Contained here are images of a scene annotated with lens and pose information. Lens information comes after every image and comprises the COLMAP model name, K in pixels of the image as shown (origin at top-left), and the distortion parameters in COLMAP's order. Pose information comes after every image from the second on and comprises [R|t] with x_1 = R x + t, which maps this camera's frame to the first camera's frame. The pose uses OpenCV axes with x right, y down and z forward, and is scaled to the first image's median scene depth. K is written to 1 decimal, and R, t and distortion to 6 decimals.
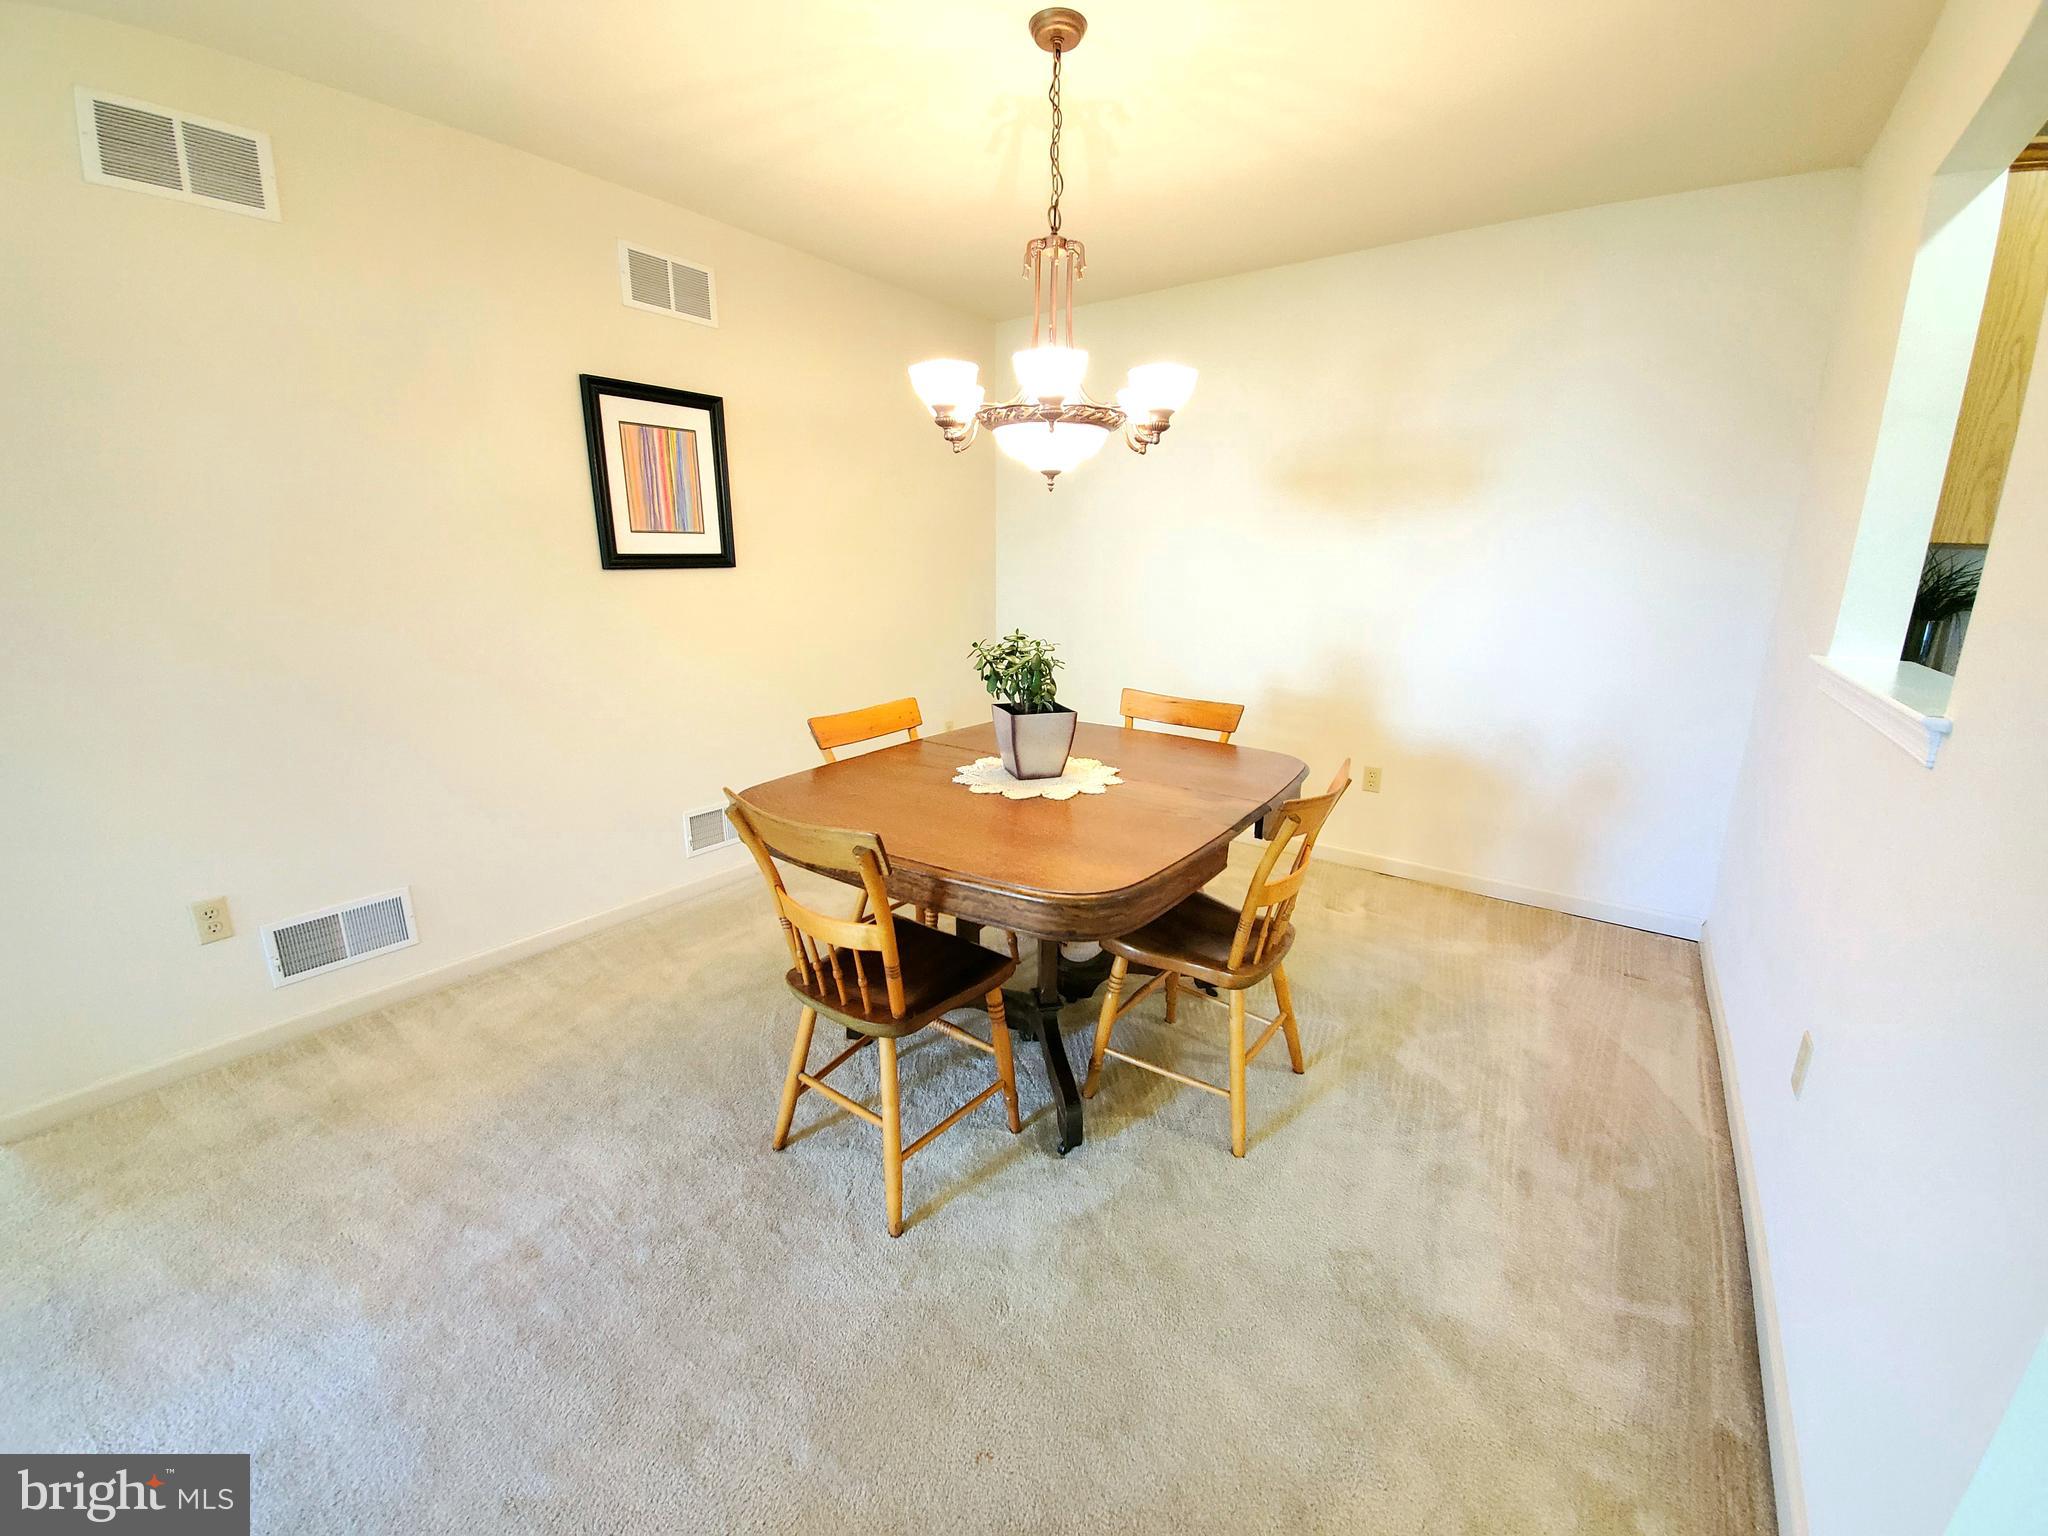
lens RADIAL K [[823.8, 0, 1021.8], [0, 823.8, 753.0], [0, 0, 1]] dist [0.016104, -0.018410]
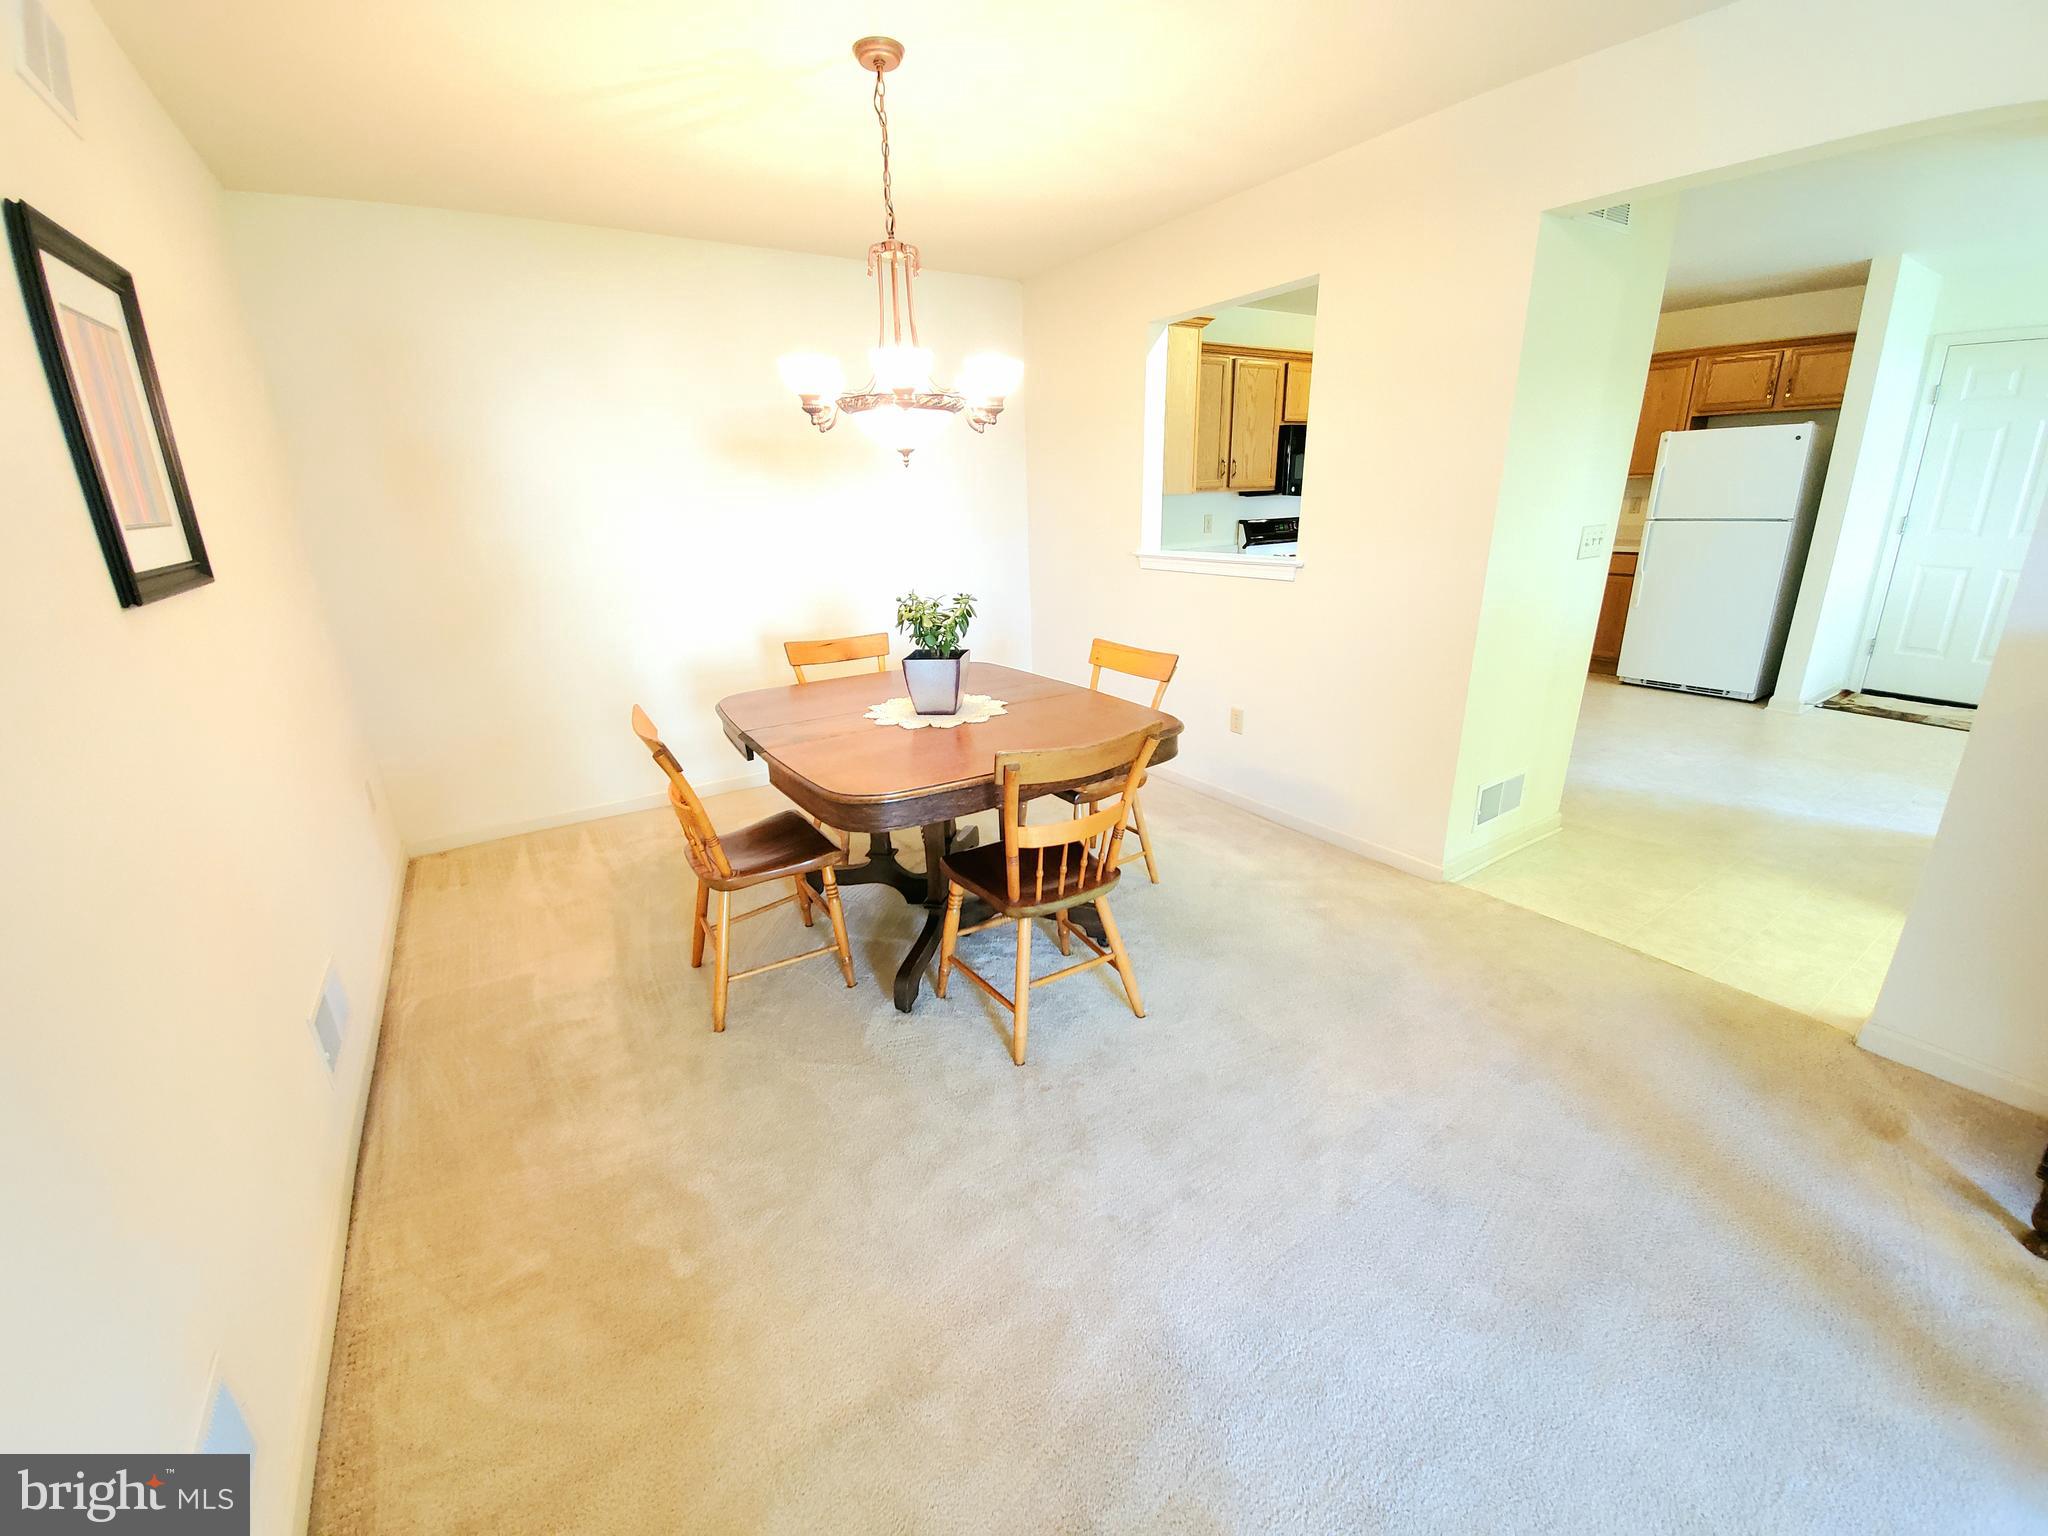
lens RADIAL K [[823.8, 0, 1021.8], [0, 823.8, 753.0], [0, 0, 1]] dist [0.016104, -0.018410]
pose [[0.353171, -0.297119, 0.887125, -0.963669], [0.250149, 0.943696, 0.216480, -0.139037], [-0.901496, 0.145459, 0.407610, 0.409082]]
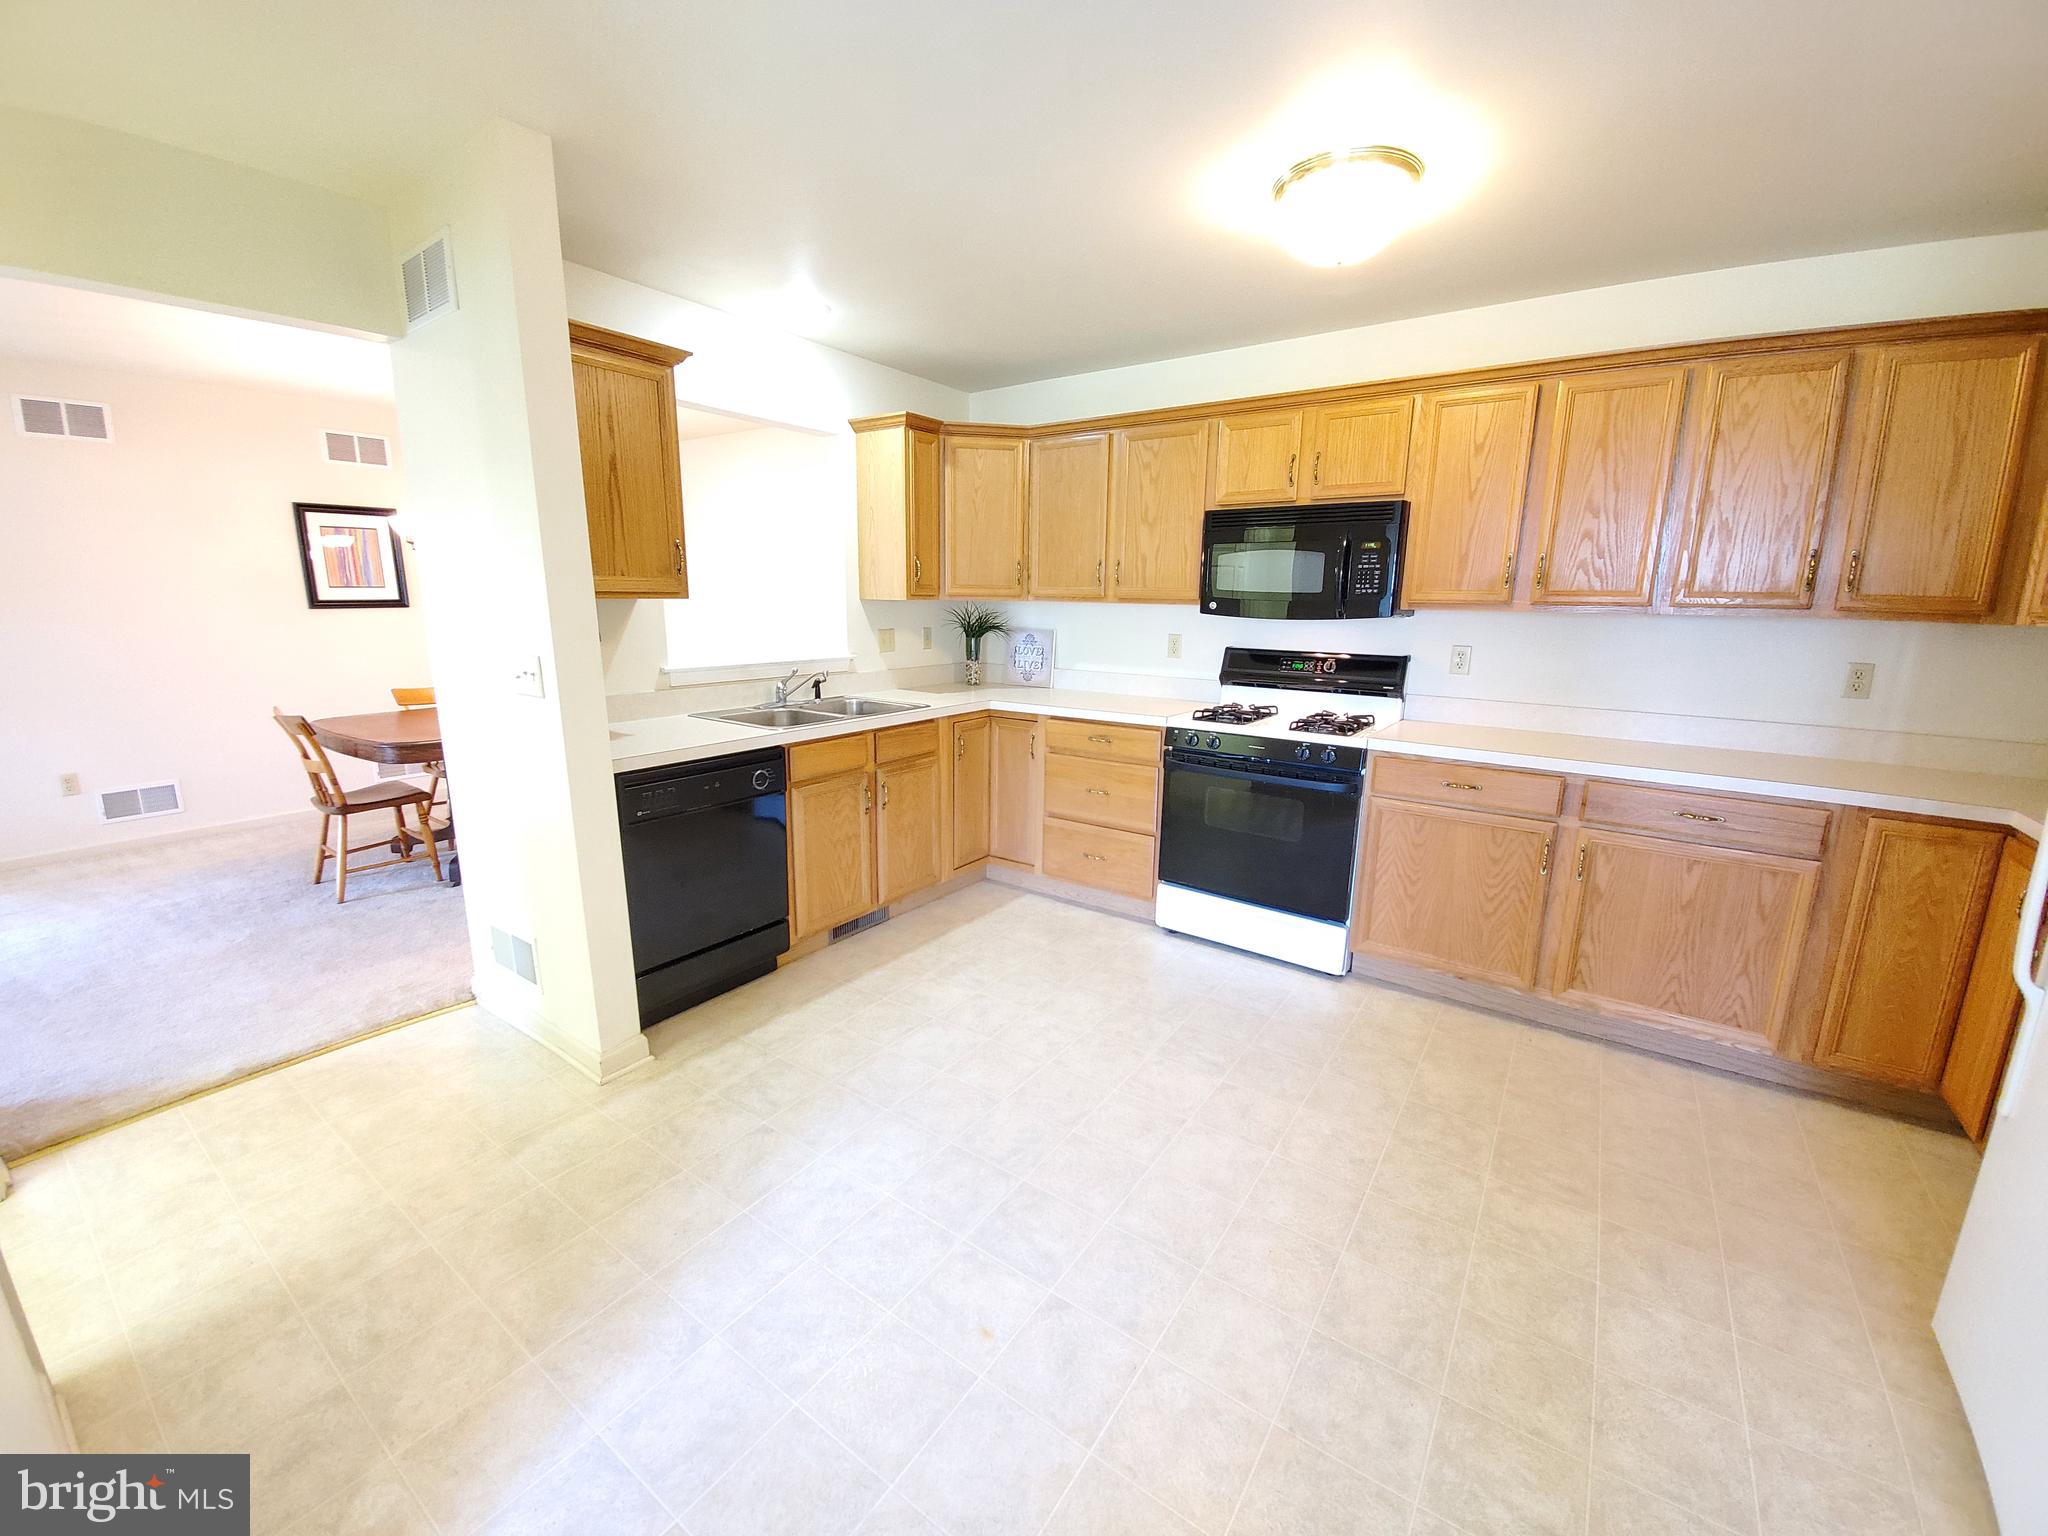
lens RADIAL K [[823.8, 0, 1021.8], [0, 823.8, 753.0], [0, 0, 1]] dist [0.016104, -0.018410]
pose [[0.999957, 0.004970, 0.007767, 1.244622], [-0.004634, 0.999076, -0.042733, 0.191875], [-0.007973, 0.042695, 0.999056, -0.943073]]
